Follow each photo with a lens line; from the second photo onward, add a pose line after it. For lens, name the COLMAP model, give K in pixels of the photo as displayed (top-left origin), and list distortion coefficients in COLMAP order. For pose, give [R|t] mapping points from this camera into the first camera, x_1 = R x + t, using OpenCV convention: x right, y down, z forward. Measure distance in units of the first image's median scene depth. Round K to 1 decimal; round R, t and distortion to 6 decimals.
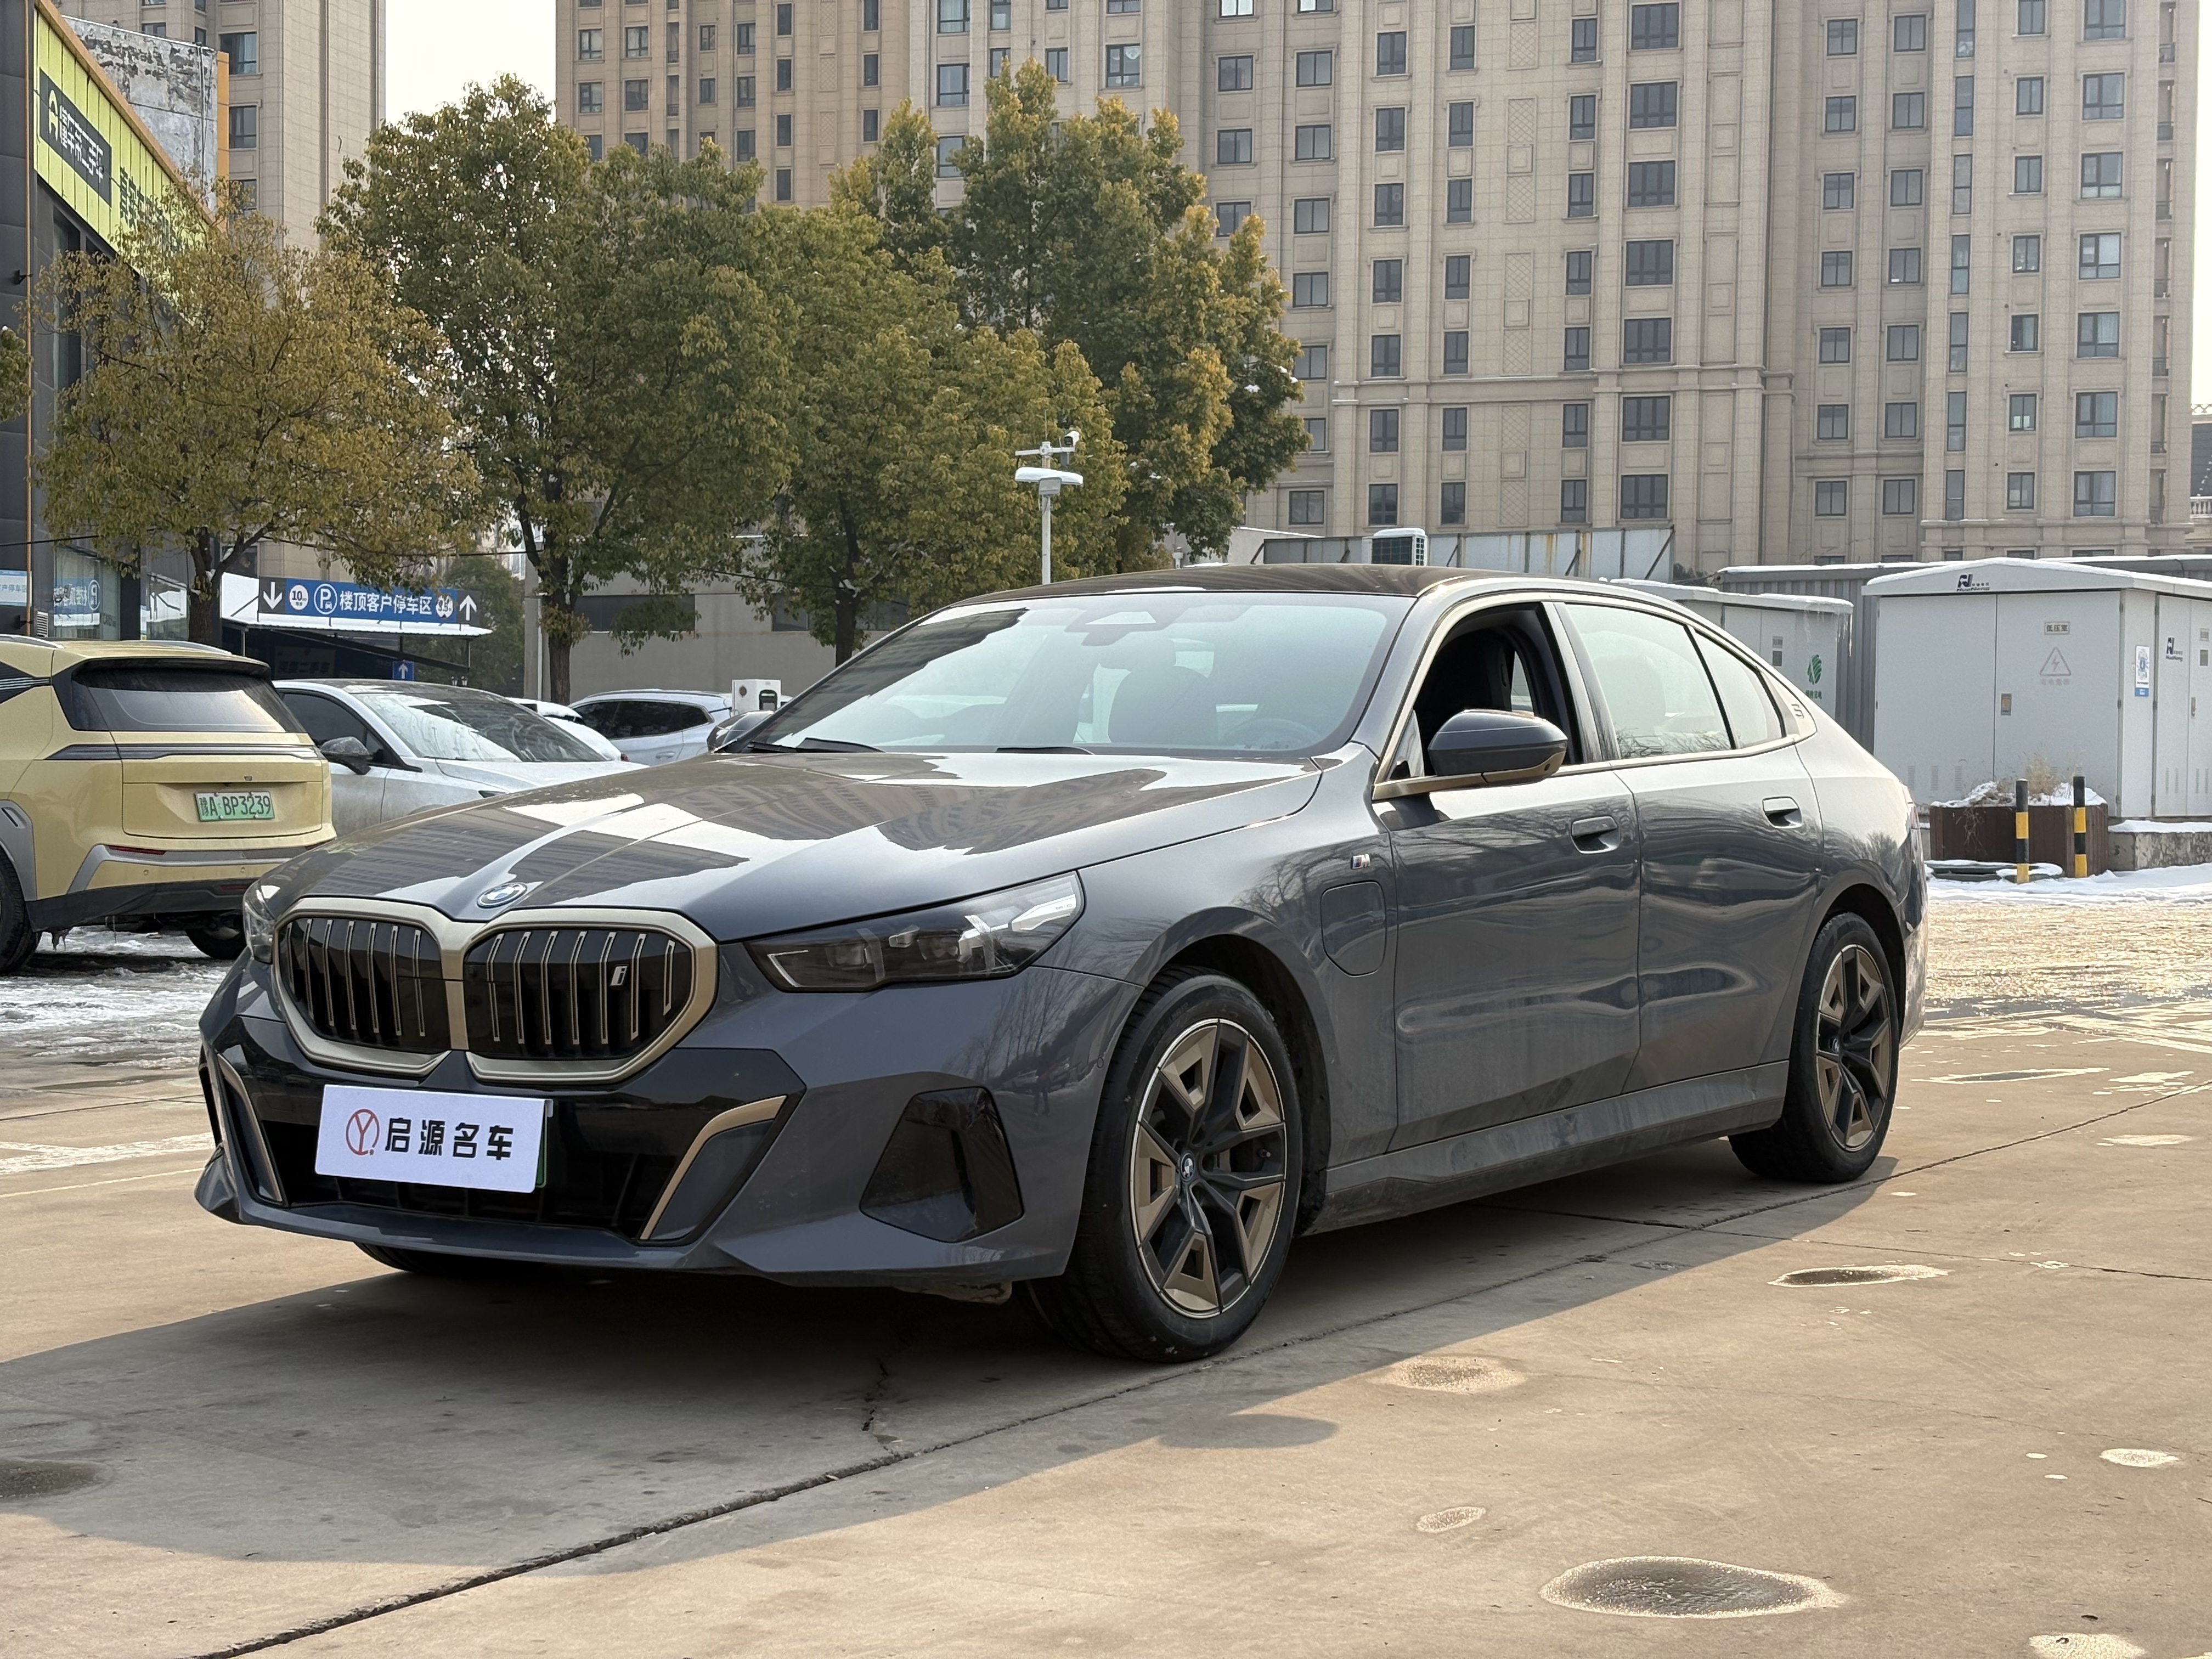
lens RADIAL K [[3317.0, 0, 1106.0], [0, 3317.0, 829.5], [0, 0, 1]] dist [0.261625, -1.008187]
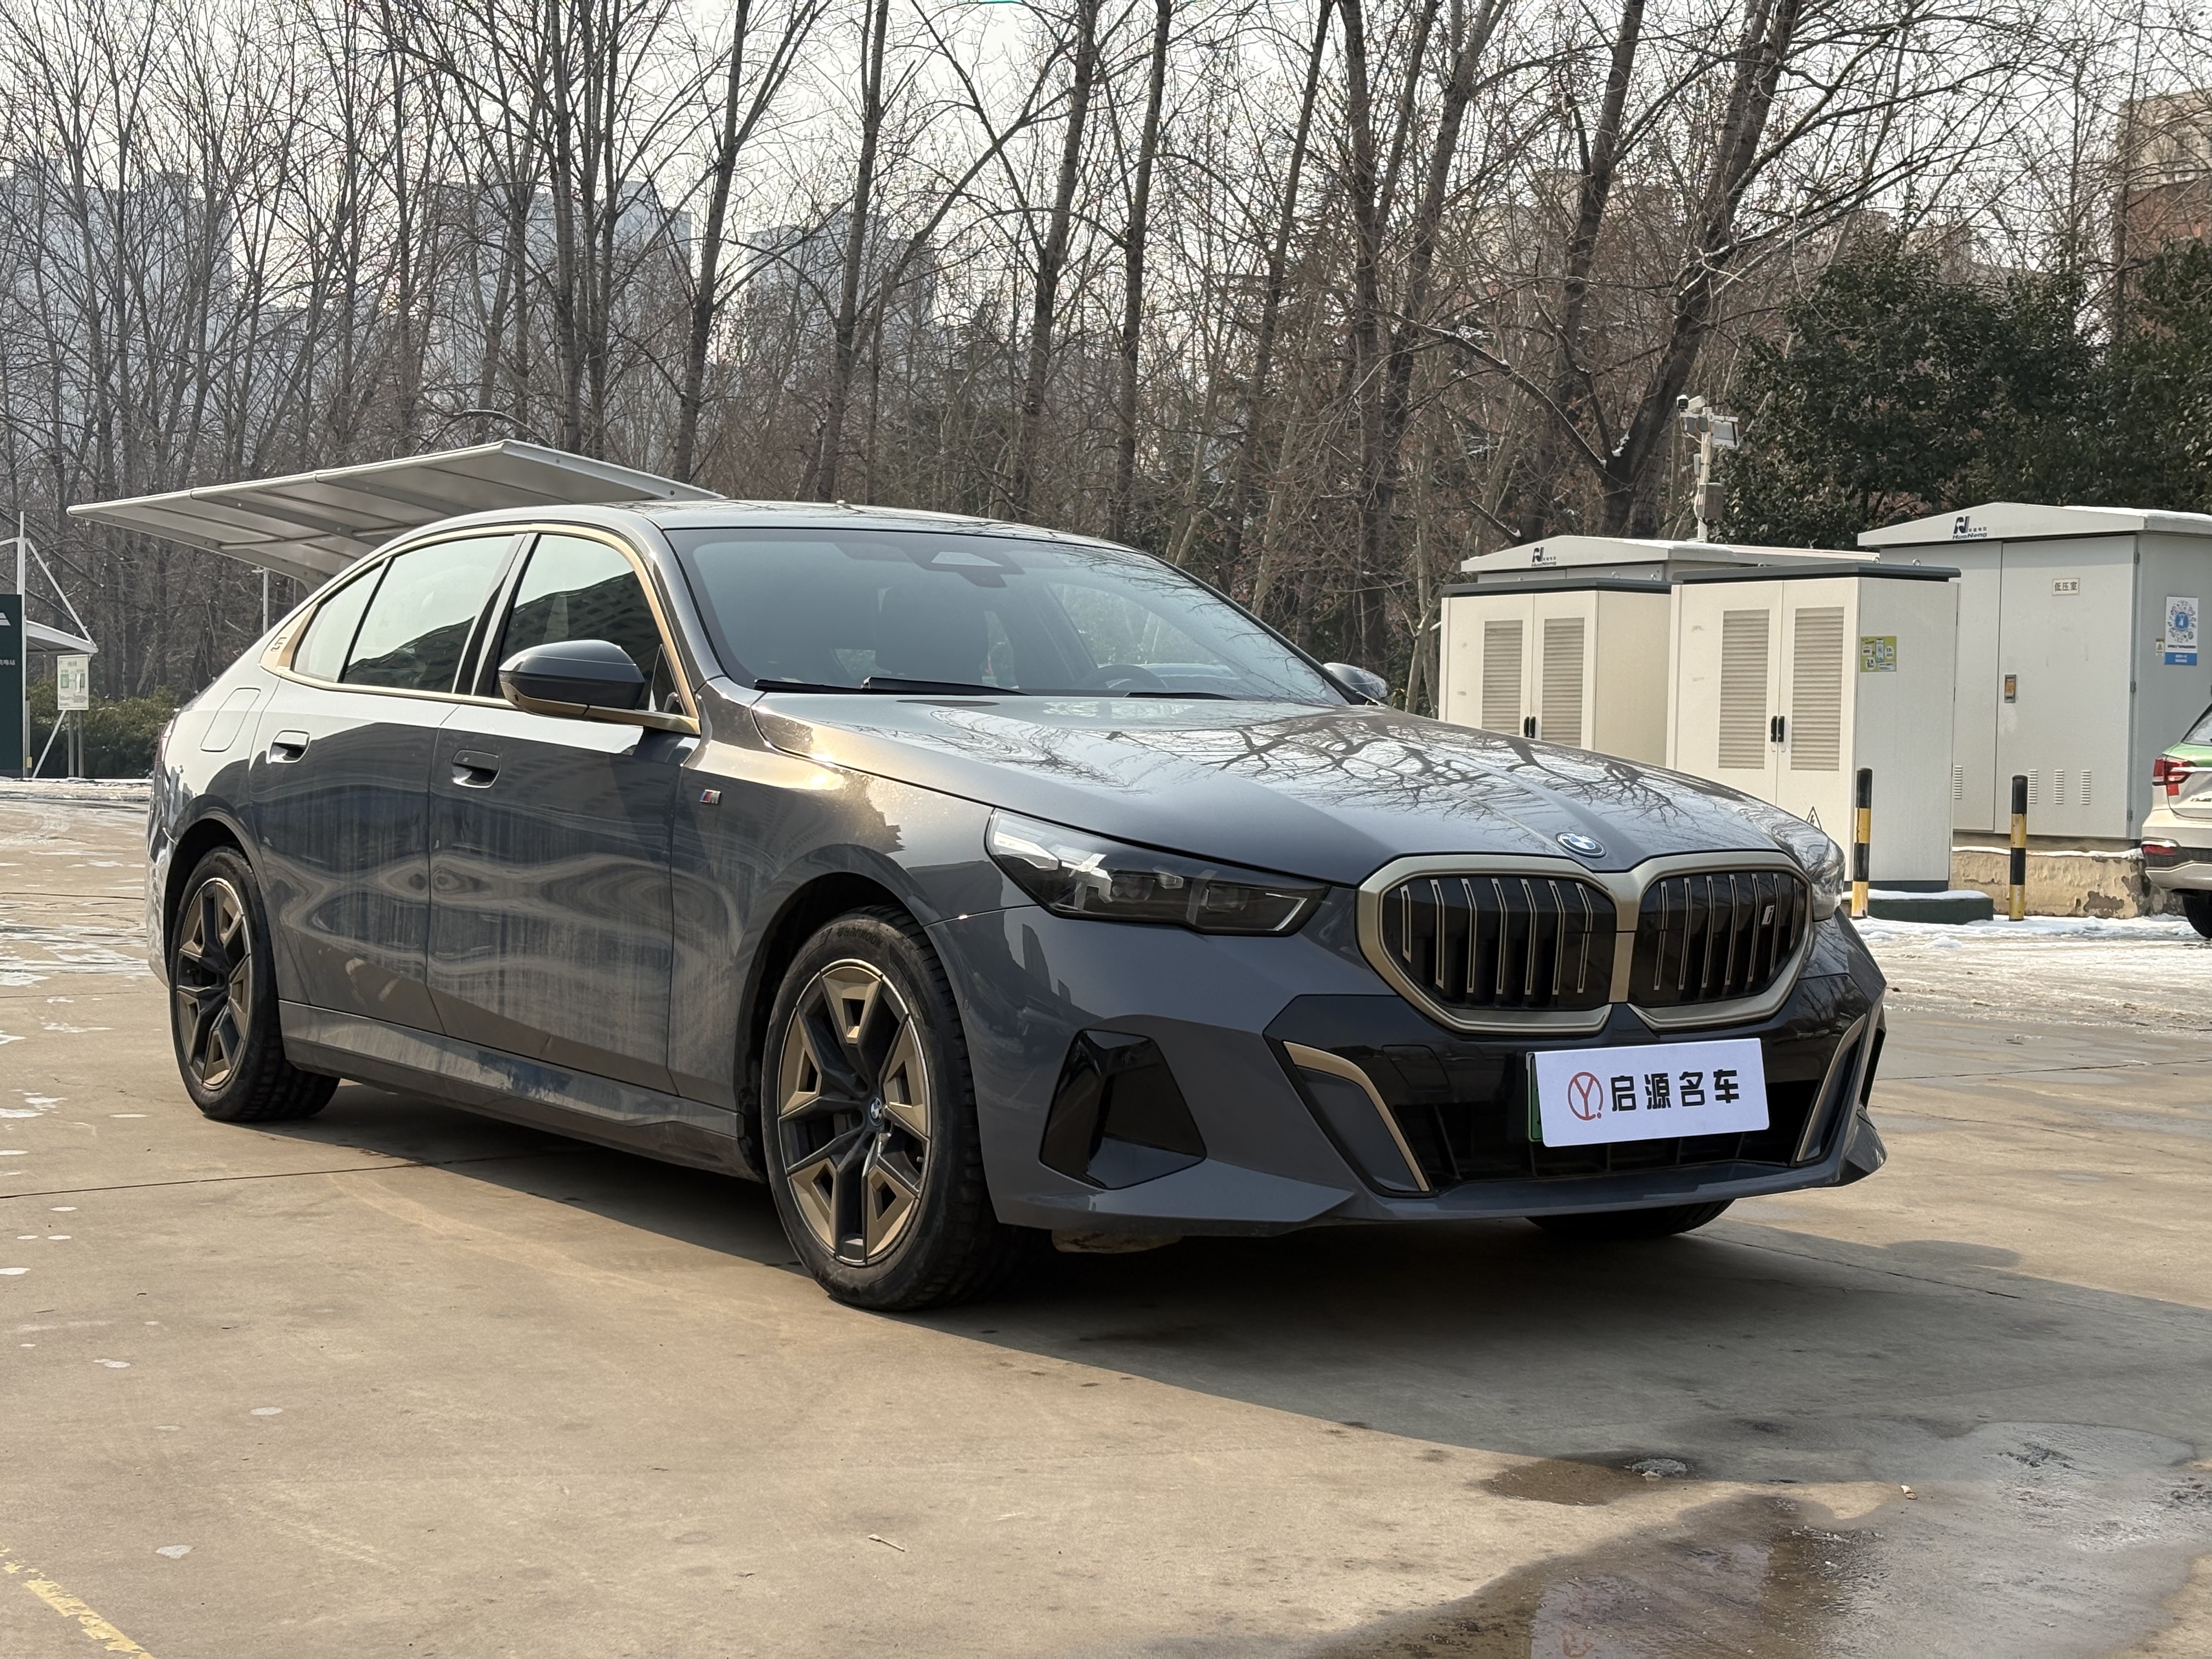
lens RADIAL K [[3317.0, 0, 1106.0], [0, 3317.0, 829.5], [0, 0, 1]] dist [0.261625, -1.008187]
pose [[0.386682, -0.028986, 0.921757, -1.124264], [0.010772, 0.999580, 0.026914, -0.012508], [-0.922150, -0.000478, 0.386832, 0.742319]]
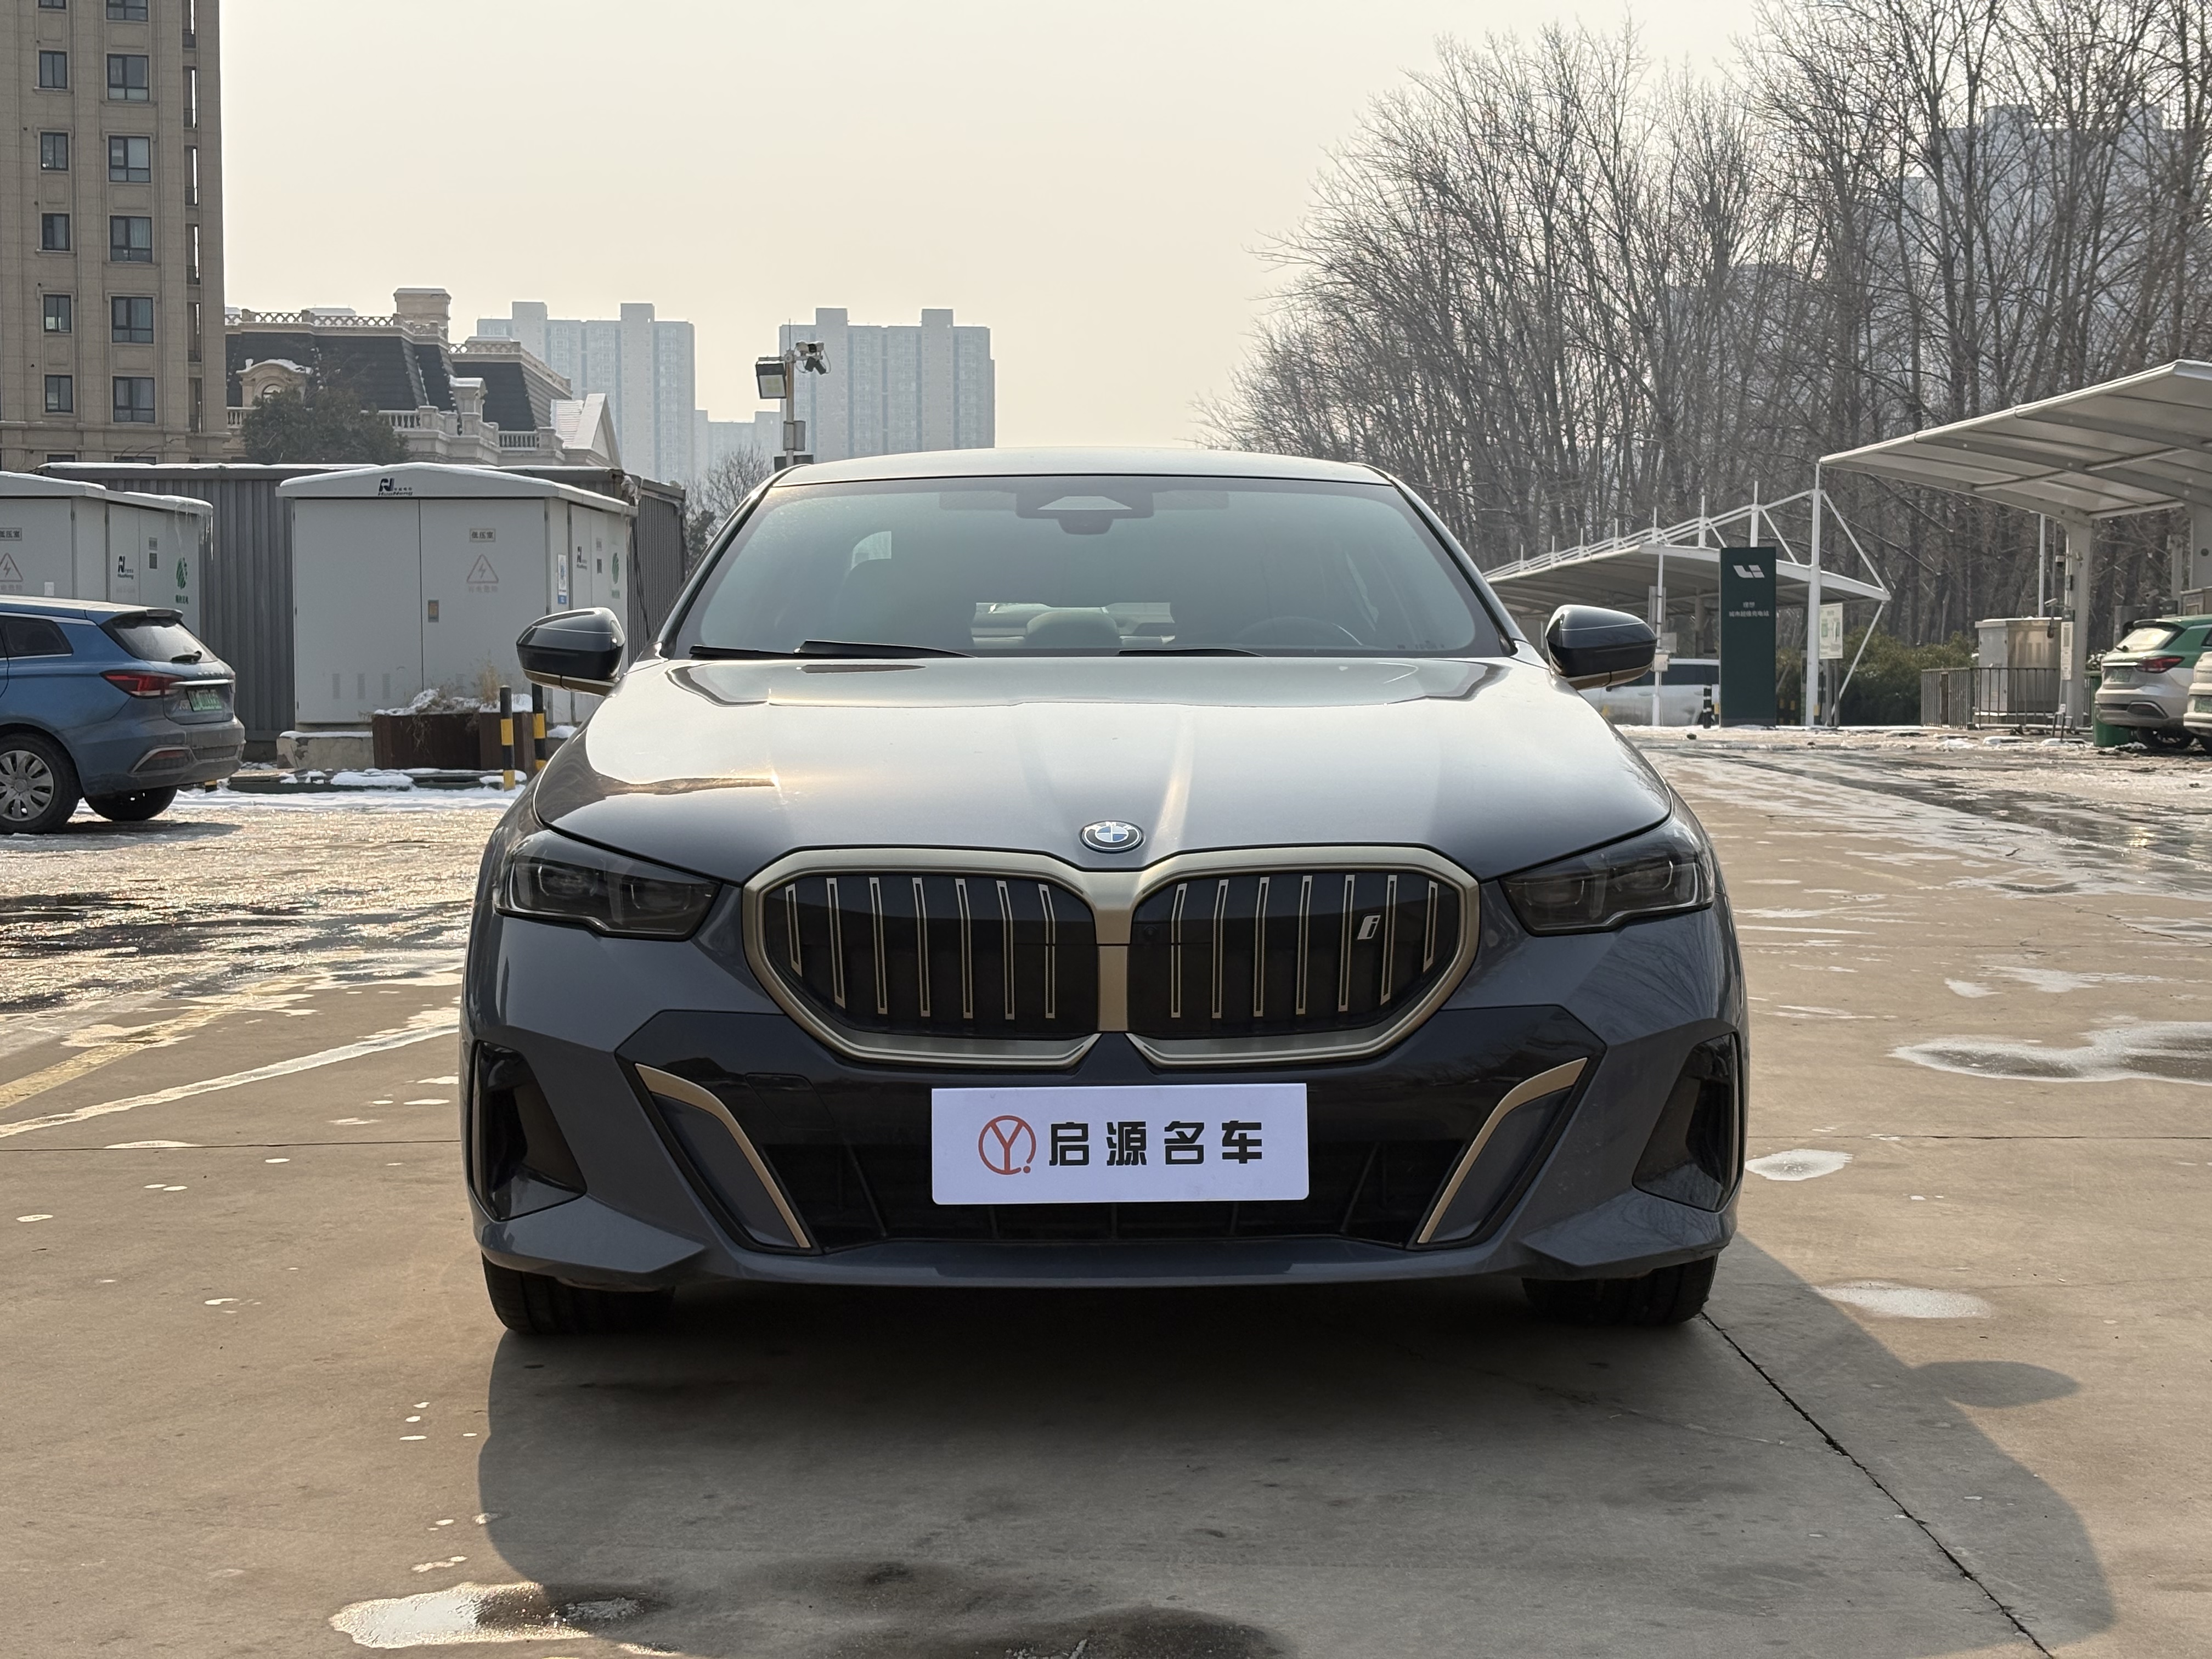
lens RADIAL K [[3317.0, 0, 1106.0], [0, 3317.0, 829.5], [0, 0, 1]] dist [0.261625, -1.008187]
pose [[0.829359, -0.037823, 0.557434, -0.618740], [0.022739, 0.999164, 0.033964, -0.008974], [-0.558253, -0.015492, 0.829526, 0.337667]]
